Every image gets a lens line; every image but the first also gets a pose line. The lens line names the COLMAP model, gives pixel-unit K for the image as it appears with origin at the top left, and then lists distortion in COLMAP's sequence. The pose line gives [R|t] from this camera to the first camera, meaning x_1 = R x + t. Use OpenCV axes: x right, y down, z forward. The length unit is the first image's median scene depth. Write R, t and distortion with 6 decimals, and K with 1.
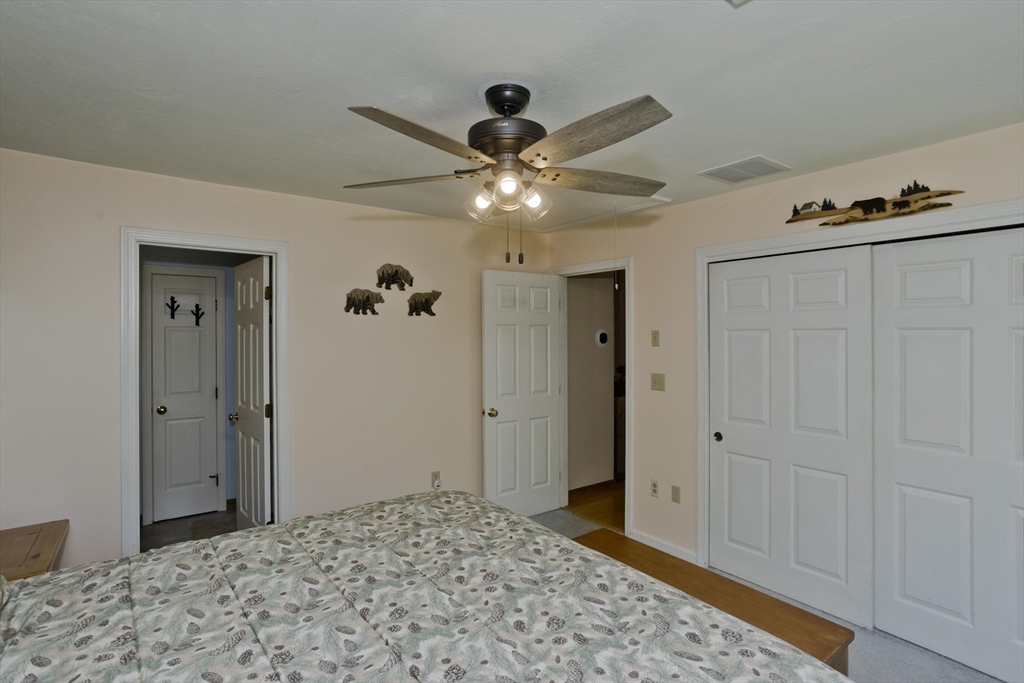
lens RADIAL K [[502.0, 0, 508.3], [0, 502.0, 331.7], [0, 0, 1]] dist [-0.038820, 0.022054]
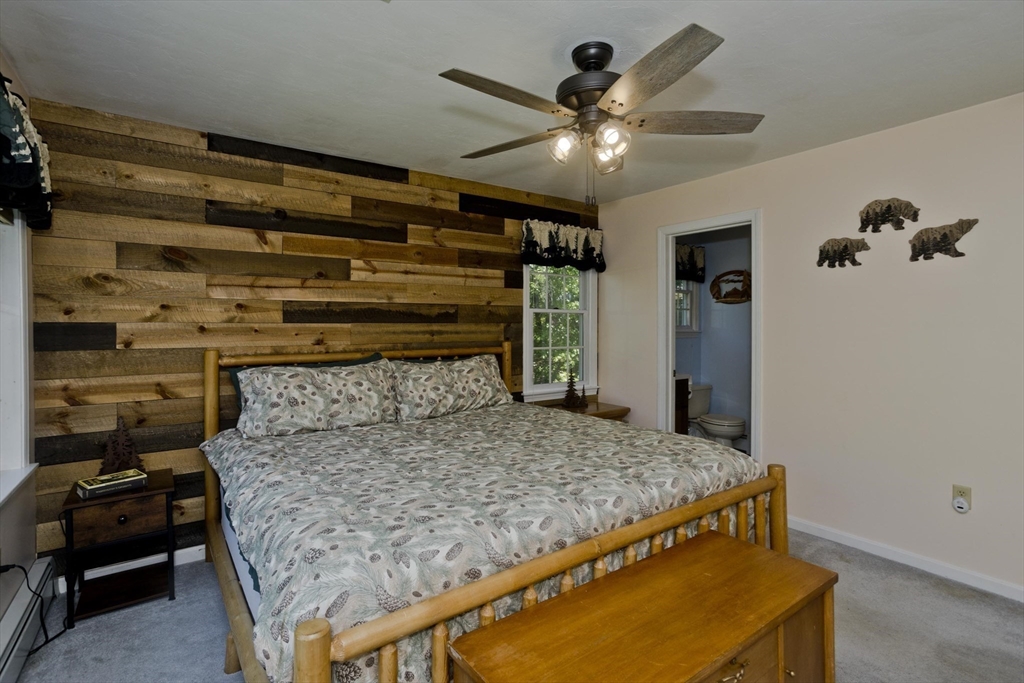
lens RADIAL K [[502.0, 0, 519.5], [0, 502.0, 323.9], [0, 0, 1]] dist [-0.038820, 0.022054]
pose [[-0.003751, -0.002590, -0.999990, 0.583859], [0.004174, 0.999988, -0.002606, 0.065496], [0.999984, -0.004183, -0.003740, 0.450843]]
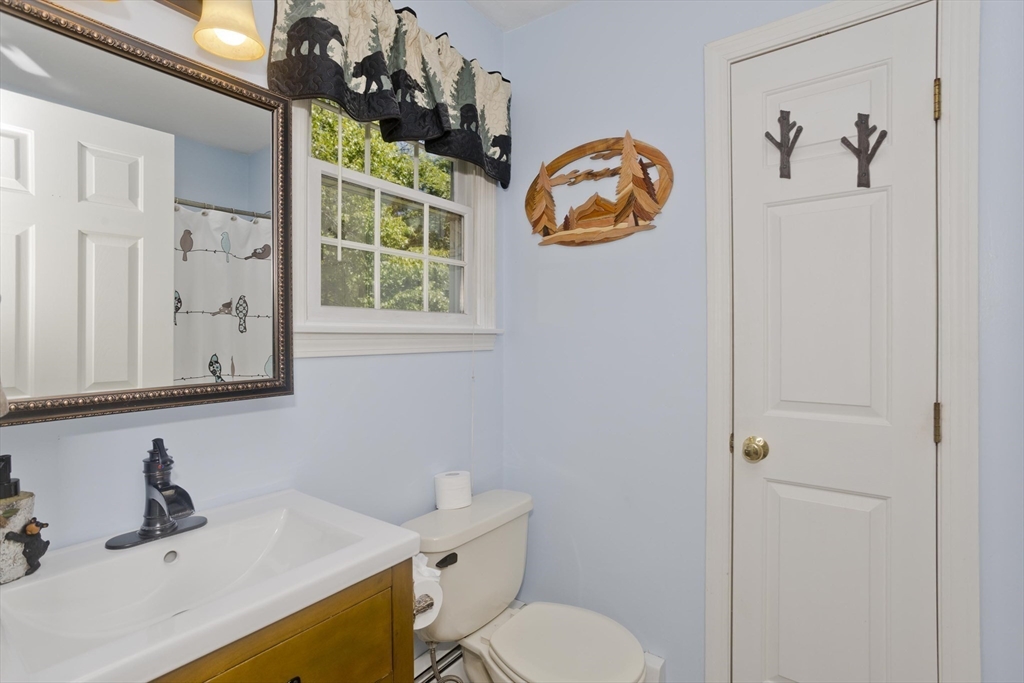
lens RADIAL K [[502.0, 0, 514.3], [0, 502.0, 340.0], [0, 0, 1]] dist [-0.038820, 0.022054]
pose [[0.316401, 0.005907, -0.948607, -0.508975], [0.004125, 0.999963, 0.007603, 0.094123], [0.948616, -0.006319, 0.316365, 0.874286]]
